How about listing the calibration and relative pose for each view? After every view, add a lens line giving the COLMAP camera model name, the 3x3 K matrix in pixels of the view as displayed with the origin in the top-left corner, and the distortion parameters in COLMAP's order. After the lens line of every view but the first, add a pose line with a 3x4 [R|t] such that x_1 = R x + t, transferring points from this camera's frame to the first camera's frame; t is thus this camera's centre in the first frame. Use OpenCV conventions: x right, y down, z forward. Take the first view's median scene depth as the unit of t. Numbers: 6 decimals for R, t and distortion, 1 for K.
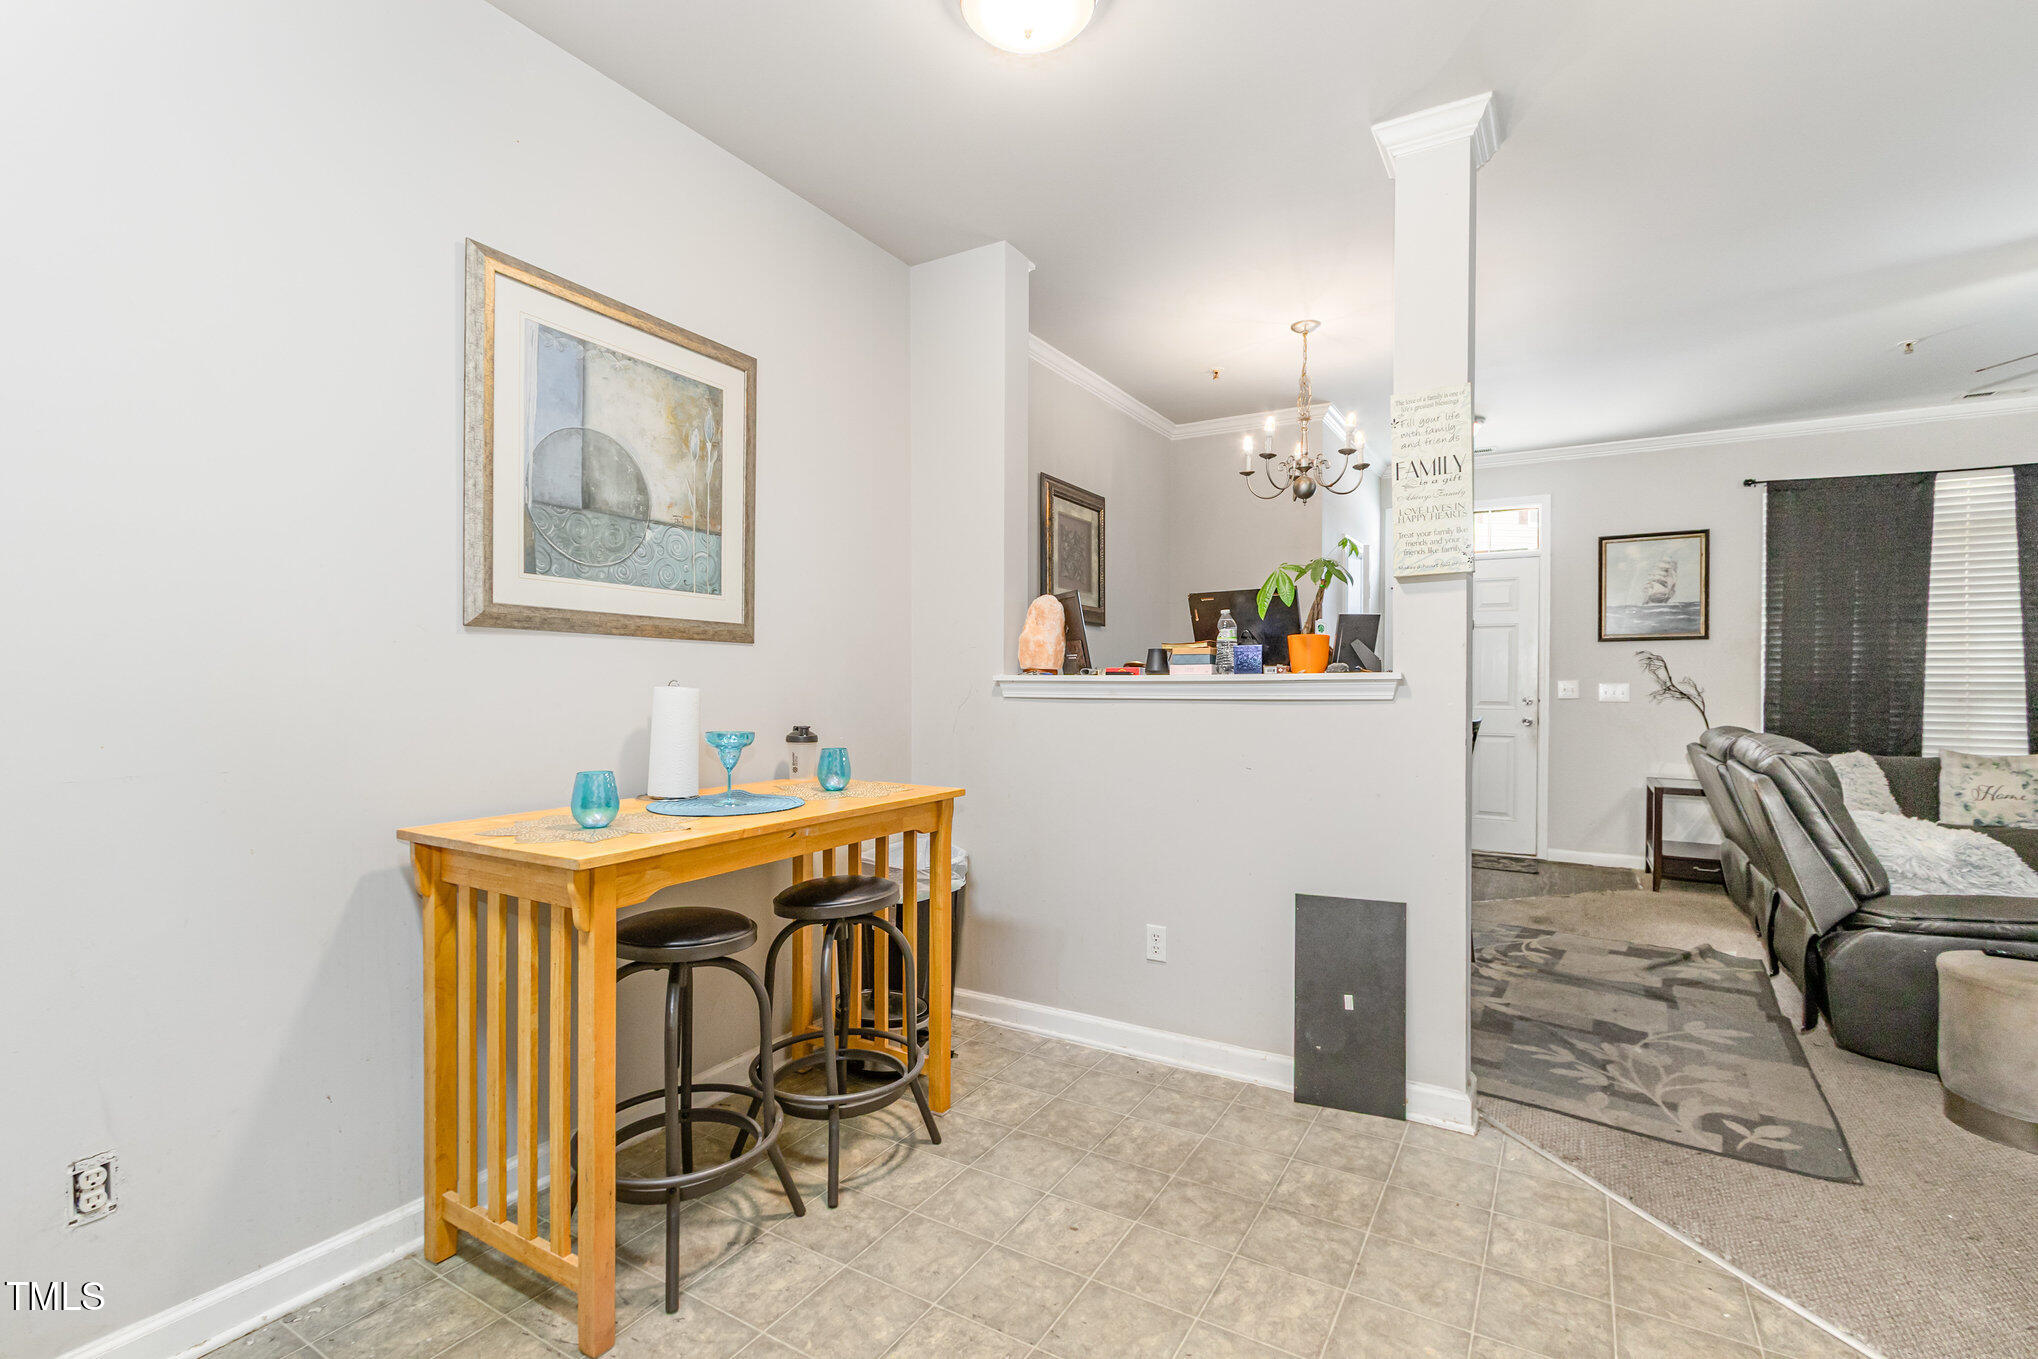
lens RADIAL K [[929.2, 0, 1021.1], [0, 929.2, 687.0], [0, 0, 1]] dist [0.003564, 0.000160]
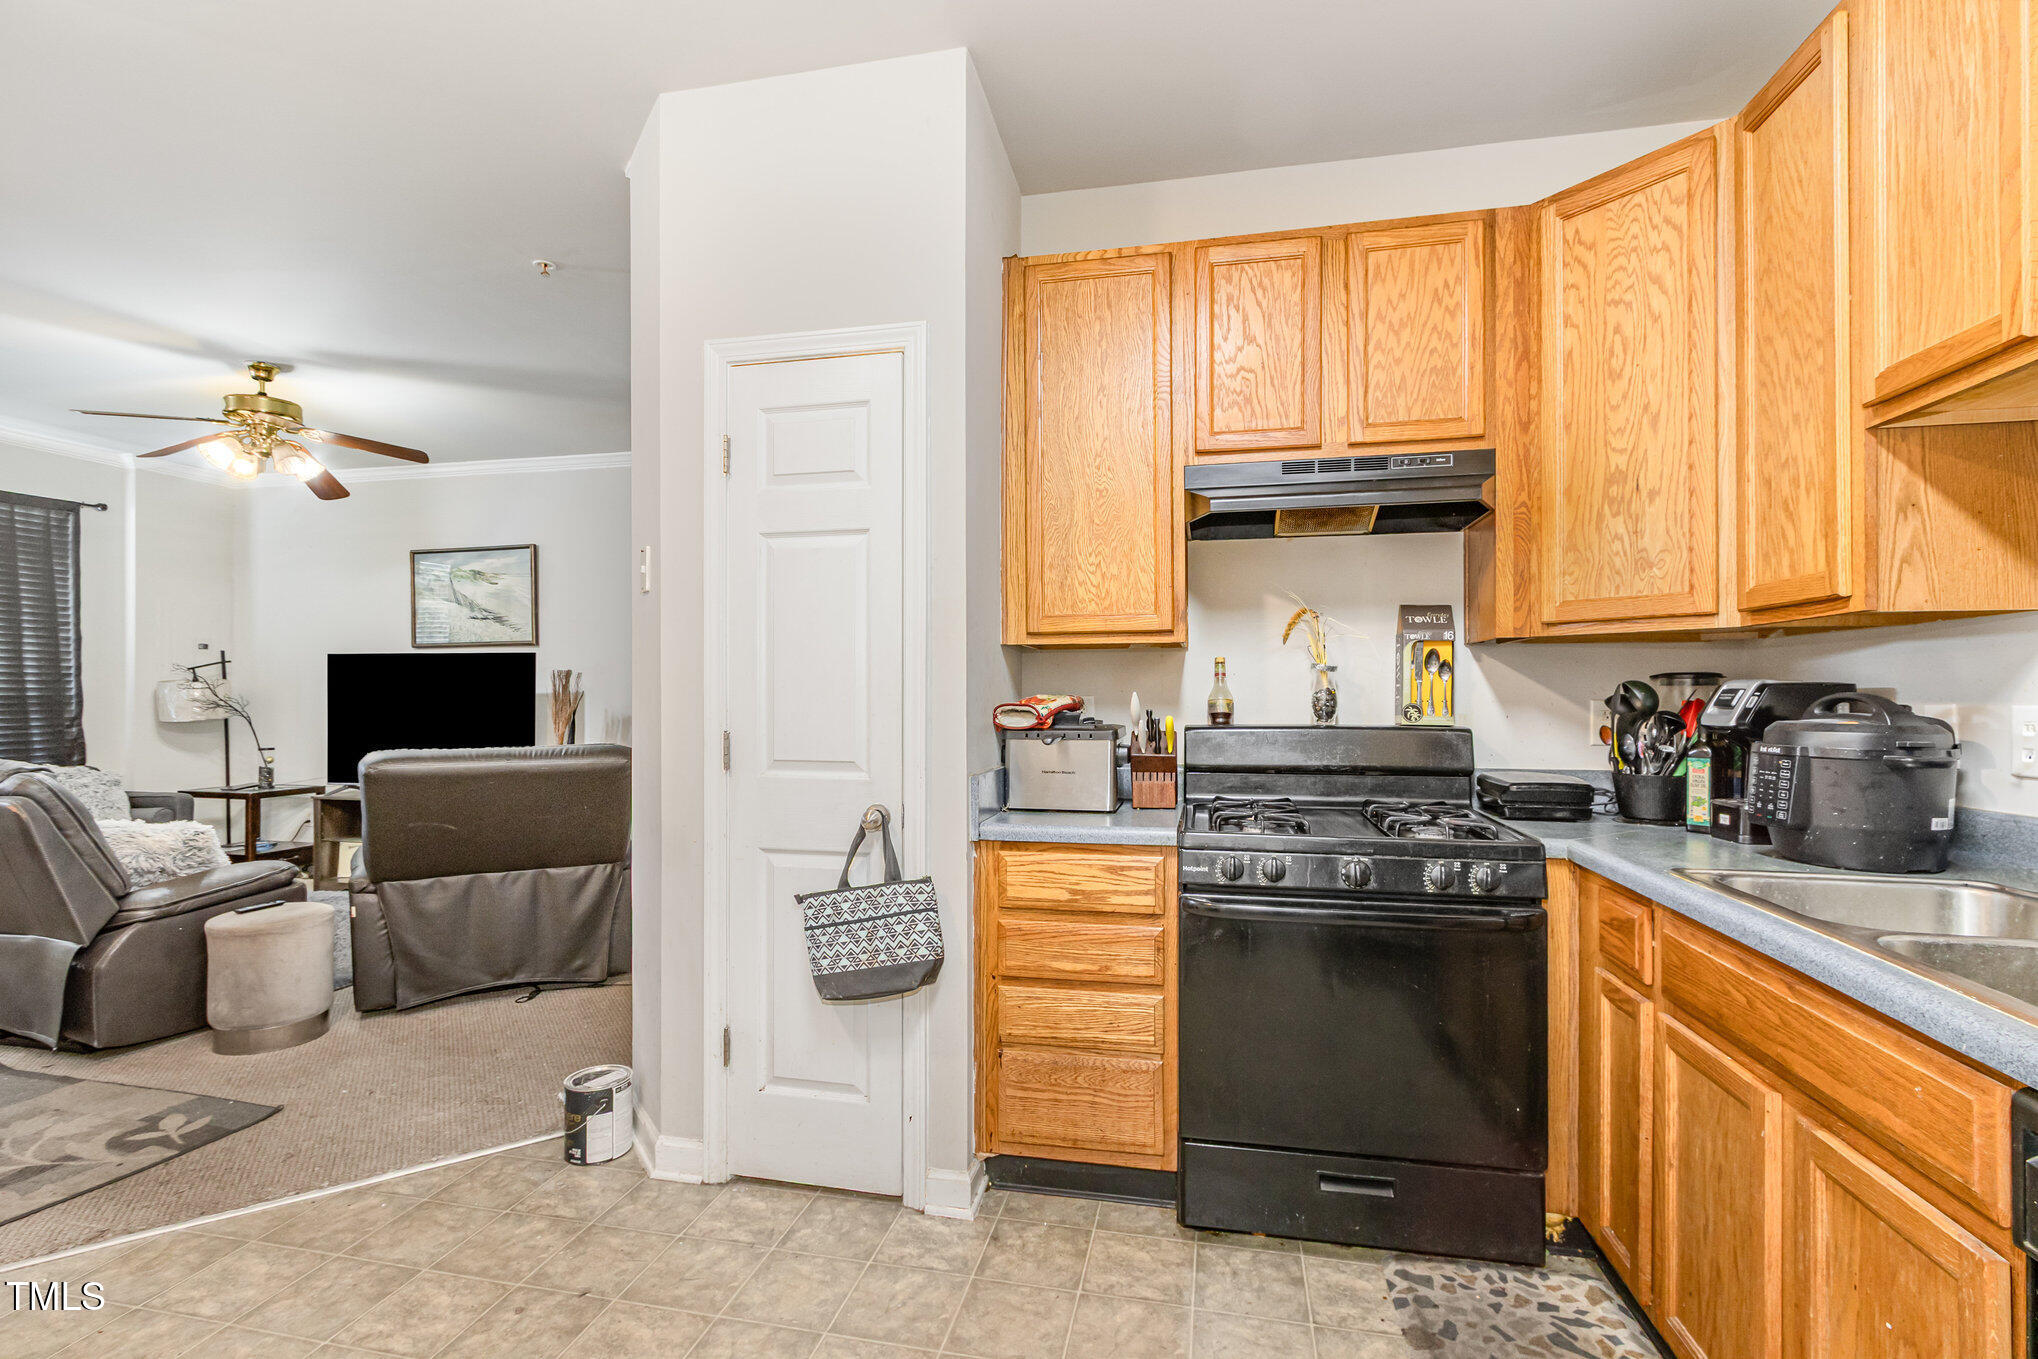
lens RADIAL K [[929.2, 0, 1021.1], [0, 929.2, 687.0], [0, 0, 1]] dist [0.003564, 0.000160]
pose [[-0.319936, 0.003675, 0.947432, -0.262501], [0.007177, 0.999973, -0.001456, -0.003921], [-0.947412, 0.006334, -0.319954, 0.220730]]
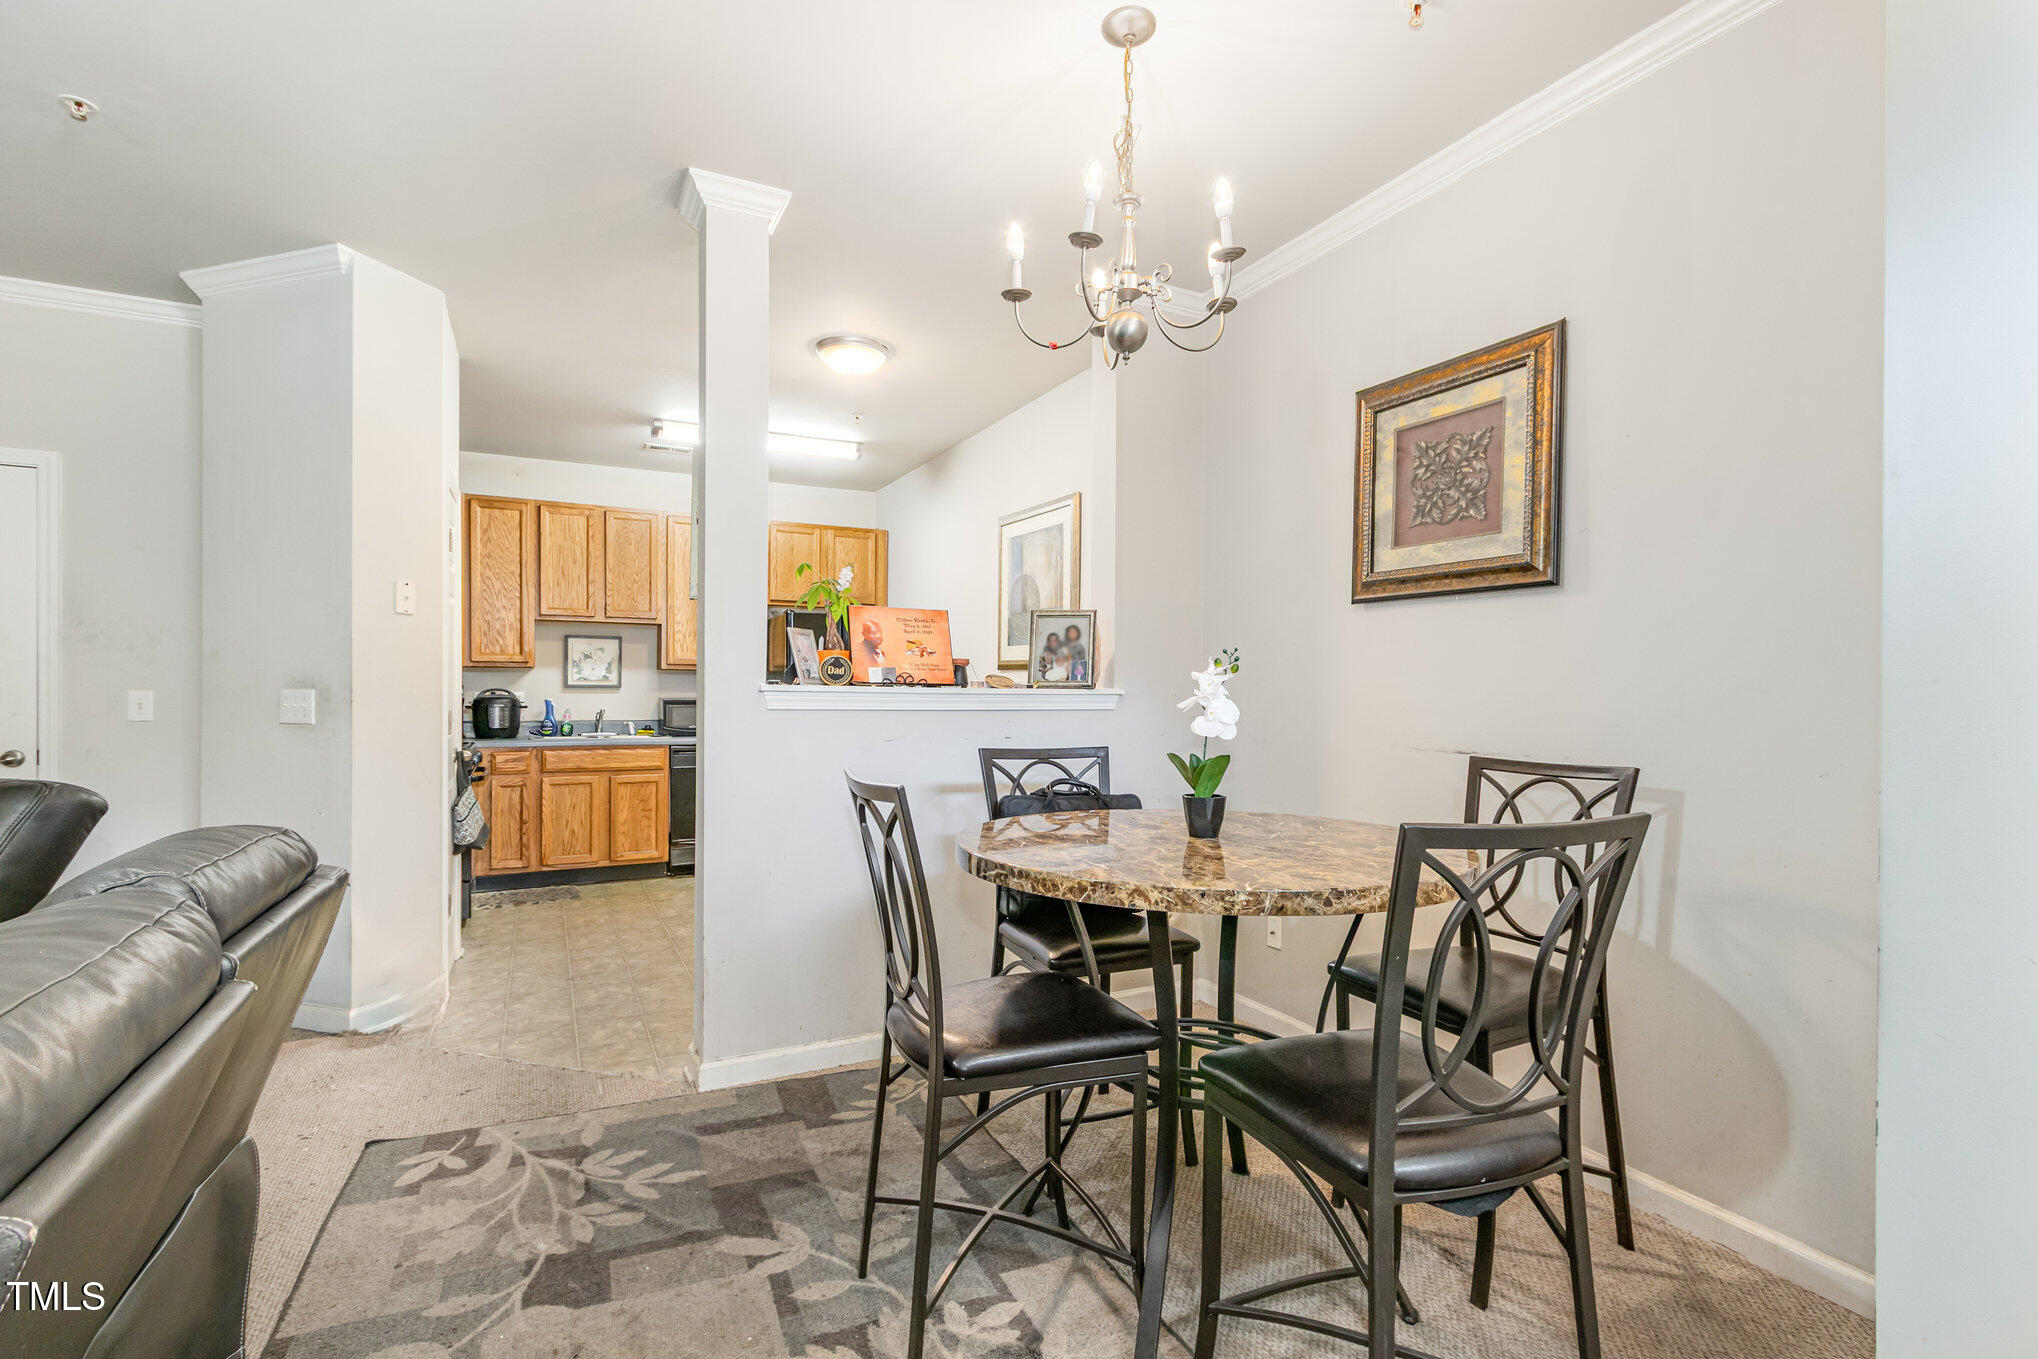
lens RADIAL K [[929.2, 0, 1021.1], [0, 929.2, 687.0], [0, 0, 1]] dist [0.003564, 0.000160]
pose [[-0.526488, -0.003197, -0.850177, 0.666994], [-0.011130, 0.999933, 0.003132, -0.010566], [0.850110, 0.011111, -0.526488, 1.040057]]
